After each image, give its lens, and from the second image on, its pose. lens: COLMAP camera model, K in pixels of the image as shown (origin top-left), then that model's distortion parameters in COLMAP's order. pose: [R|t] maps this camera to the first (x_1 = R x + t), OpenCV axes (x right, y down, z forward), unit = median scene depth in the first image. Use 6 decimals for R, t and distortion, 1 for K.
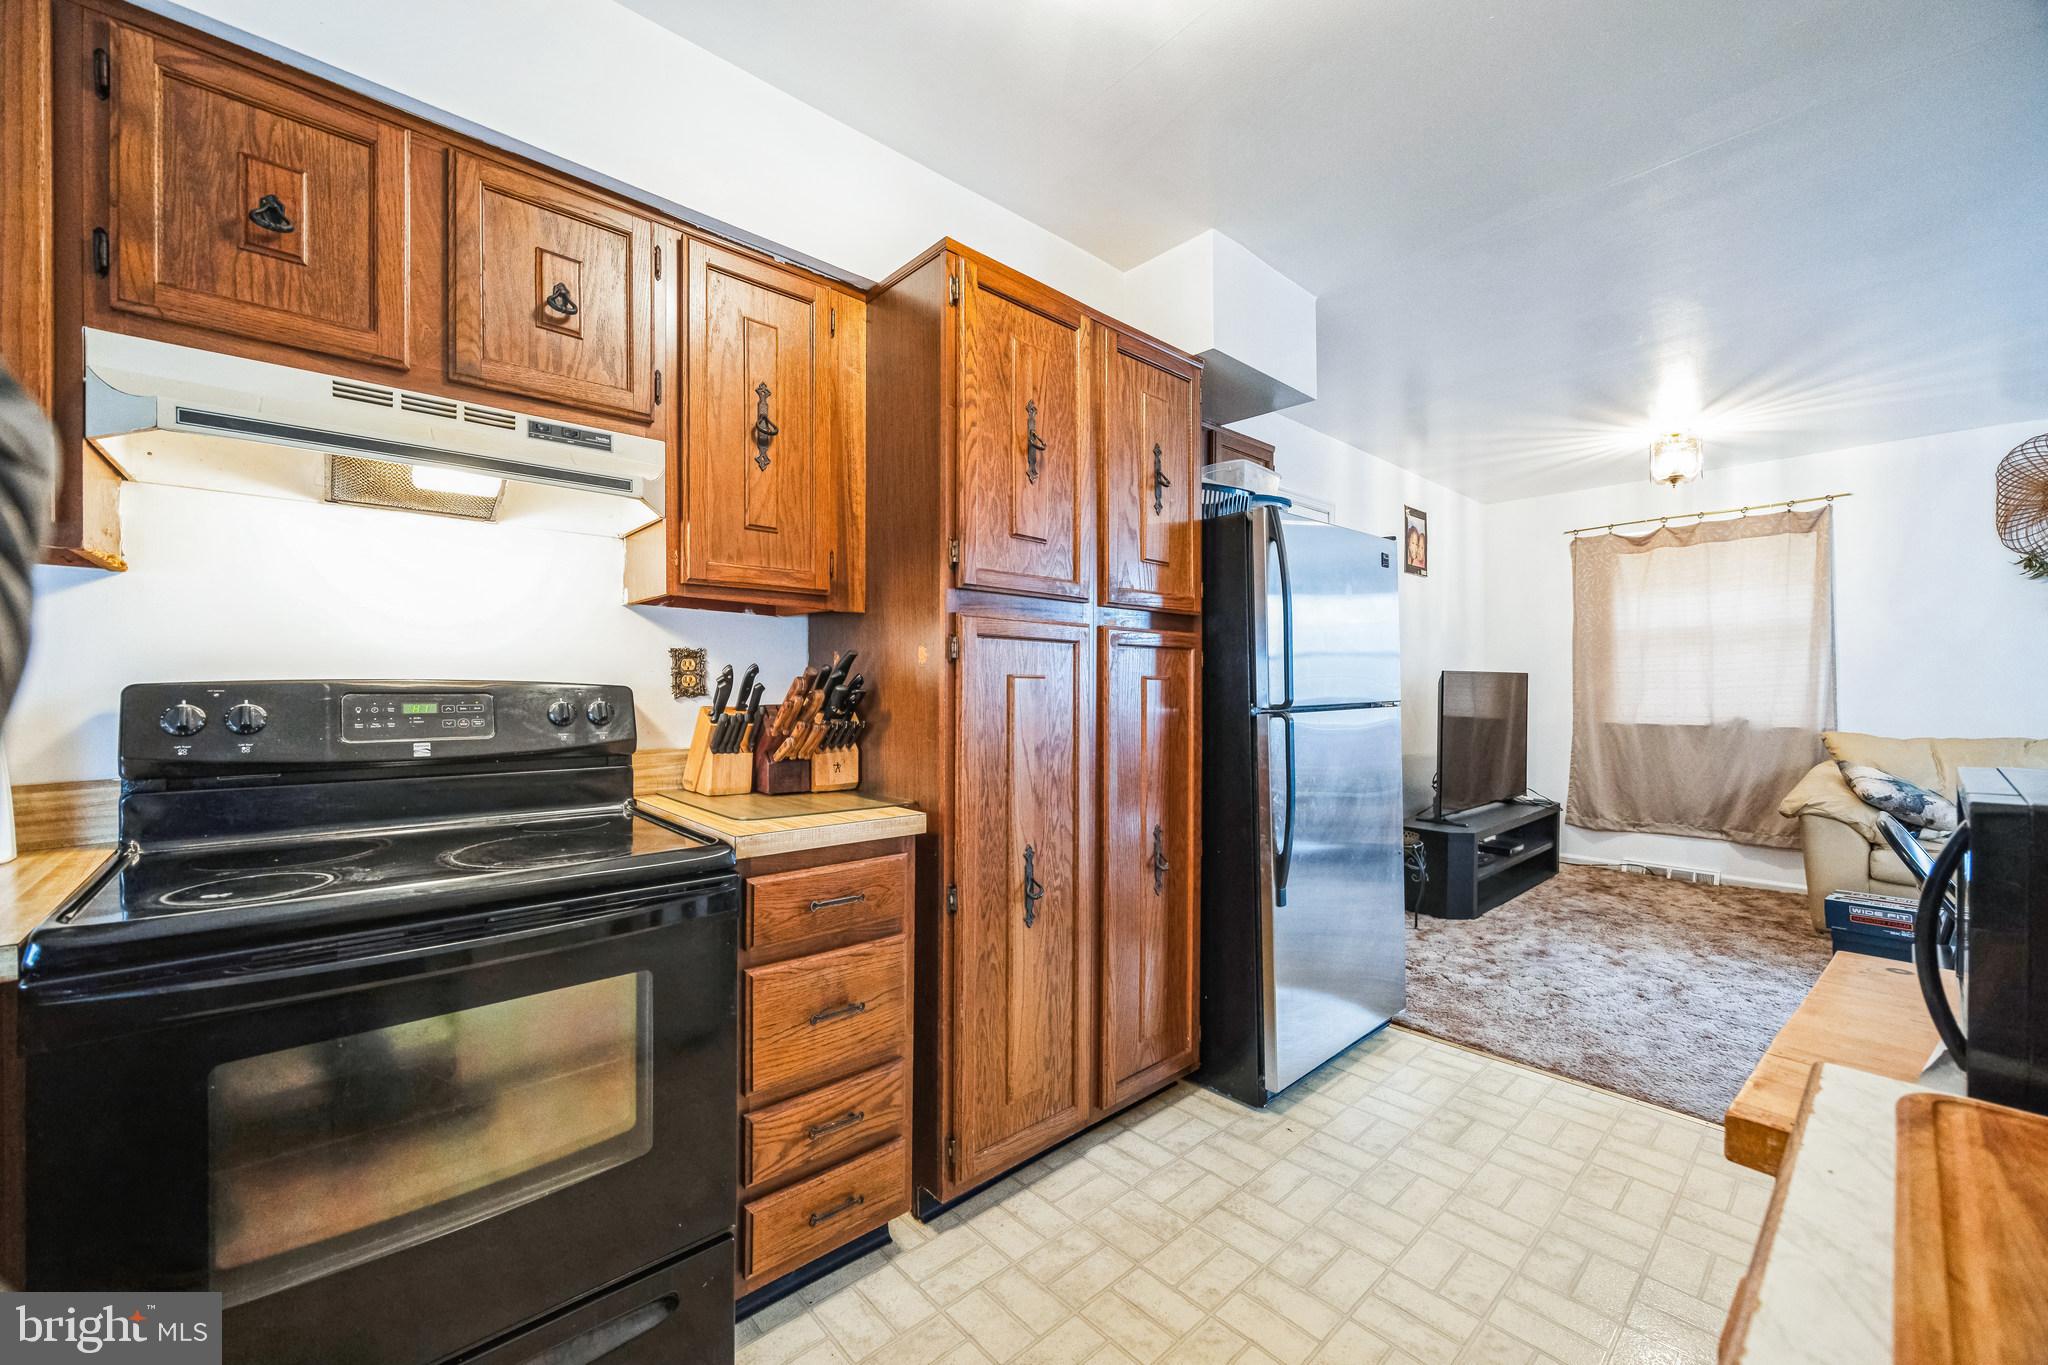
lens RADIAL K [[774.5, 0, 1012.6], [0, 774.5, 694.5], [0, 0, 1]] dist [-0.003162, -0.000375]
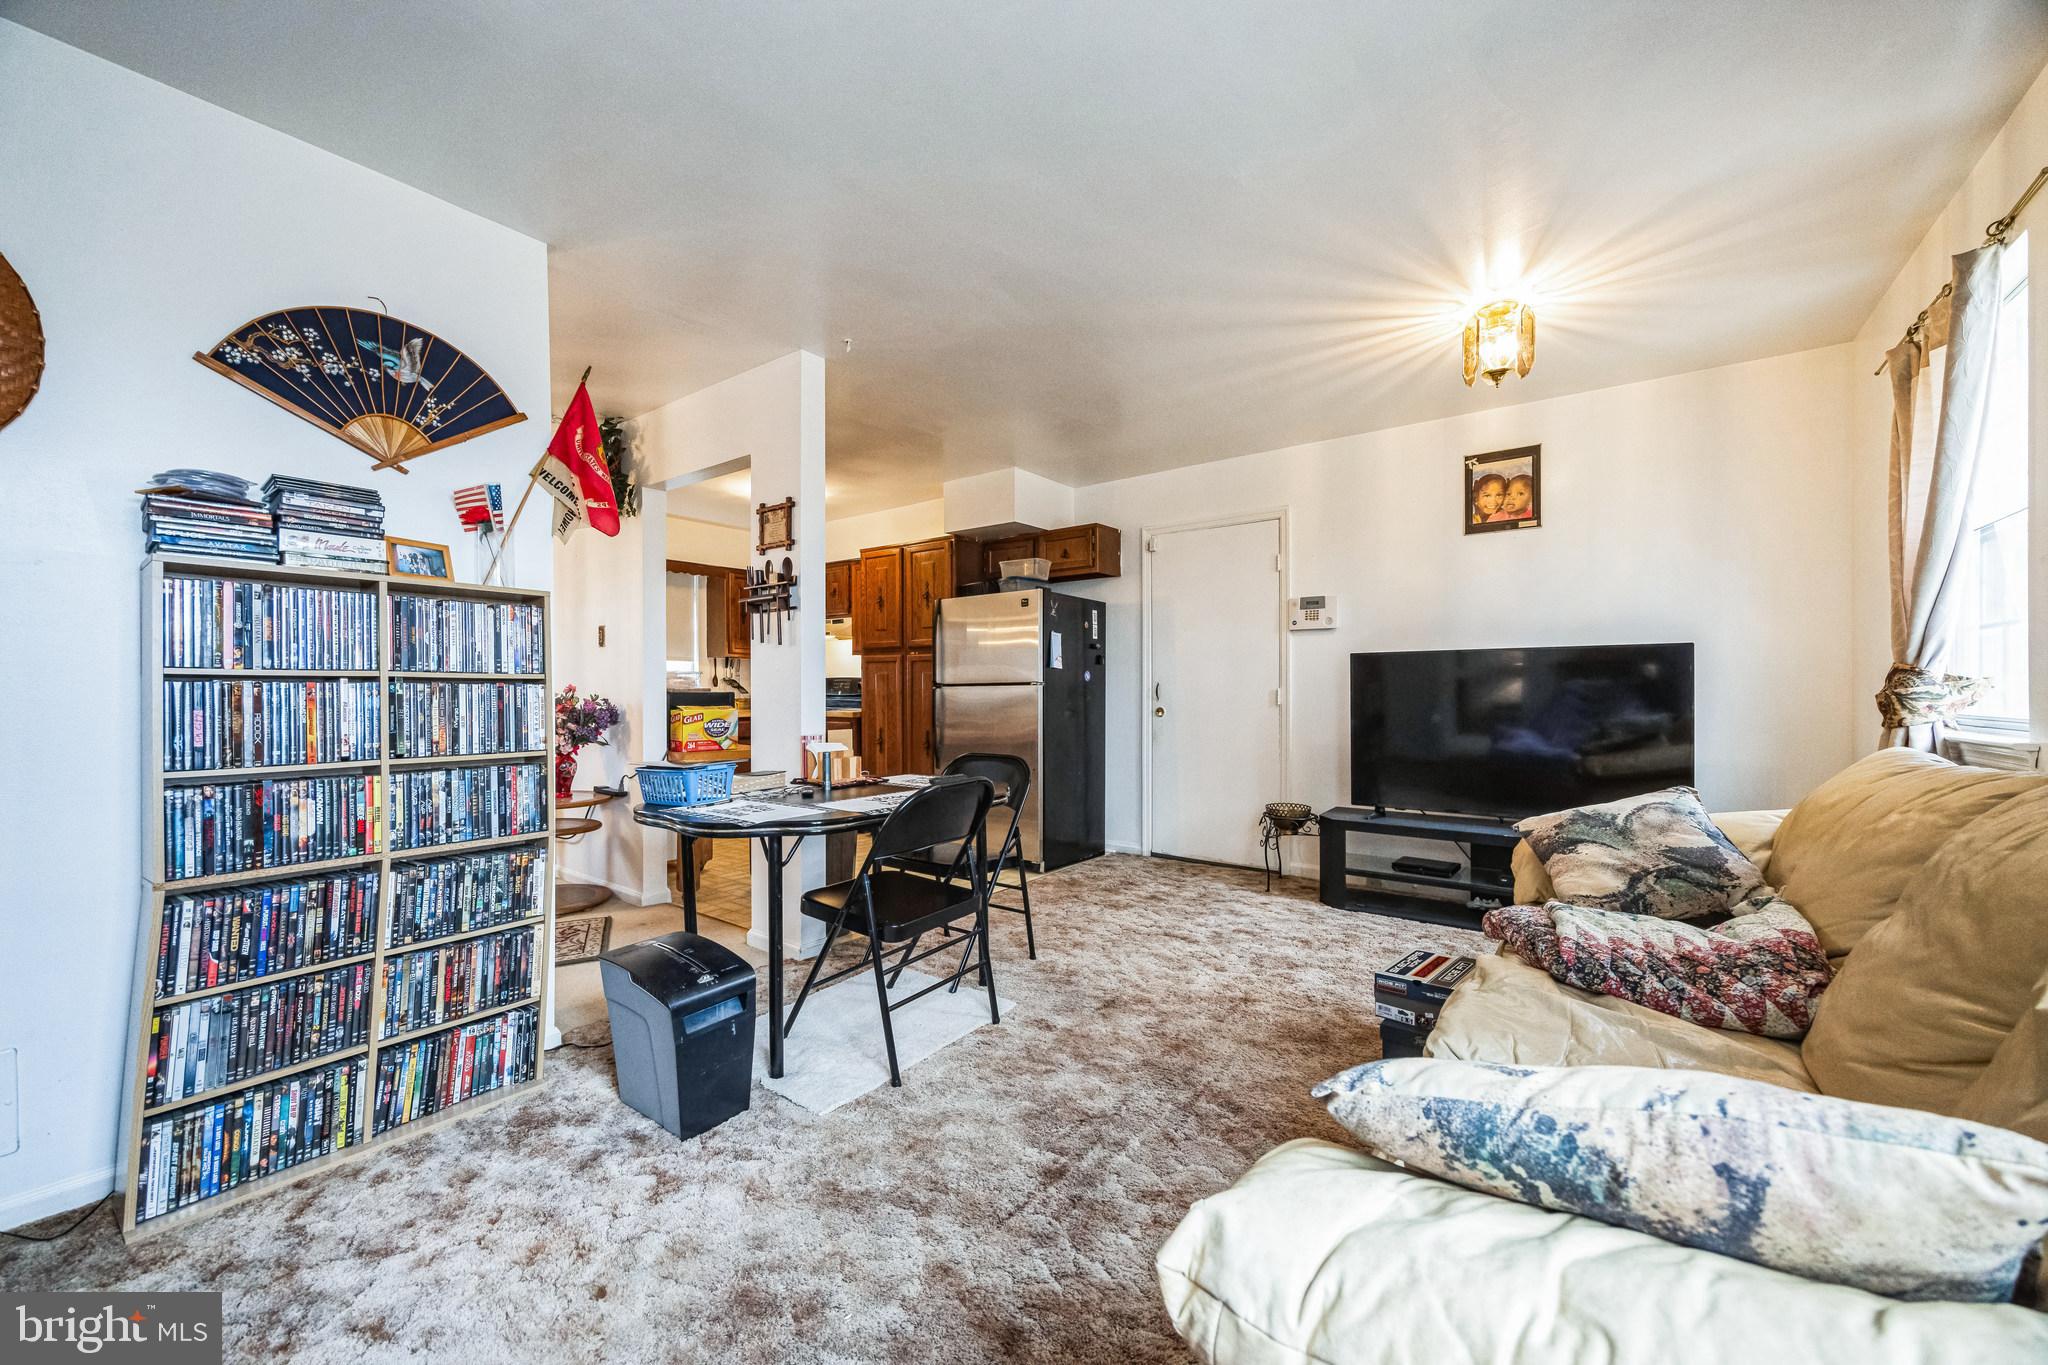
lens RADIAL K [[774.5, 0, 1012.6], [0, 774.5, 694.5], [0, 0, 1]] dist [-0.003162, -0.000375]
pose [[0.202336, 0.010396, -0.979261, 1.642775], [-0.006132, 0.999937, 0.009349, 0.017494], [0.979297, 0.004113, 0.202387, 0.457564]]
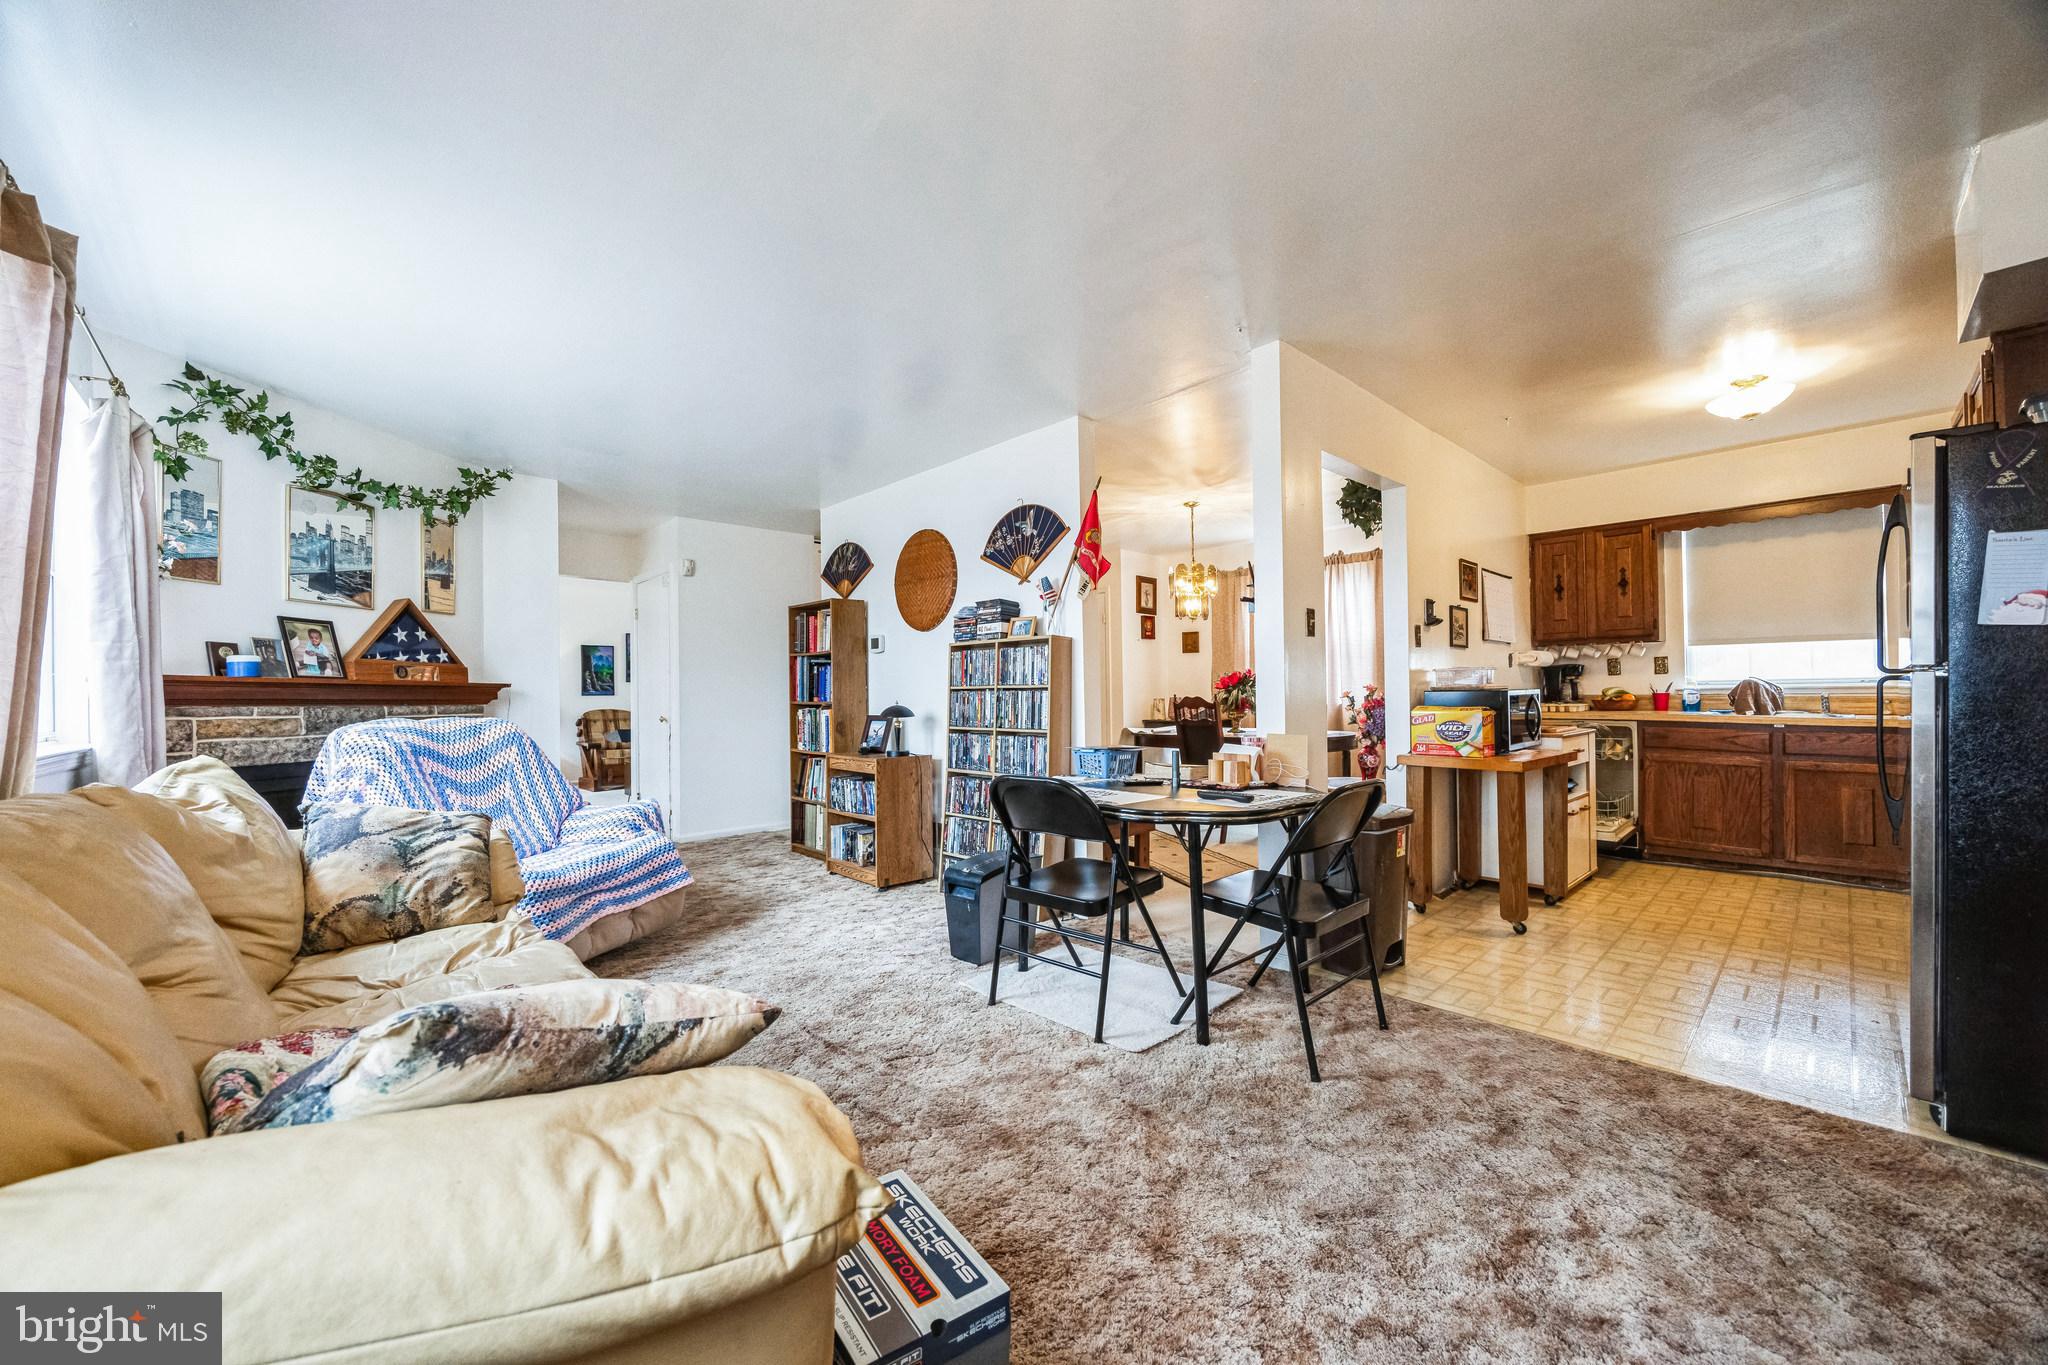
lens RADIAL K [[774.5, 0, 1012.6], [0, 774.5, 694.5], [0, 0, 1]] dist [-0.003162, -0.000375]
pose [[-0.999438, 0.018684, -0.027841, 1.020823], [0.018500, 0.999805, 0.006866, 0.014668], [0.027964, 0.006347, -0.999589, 1.277022]]
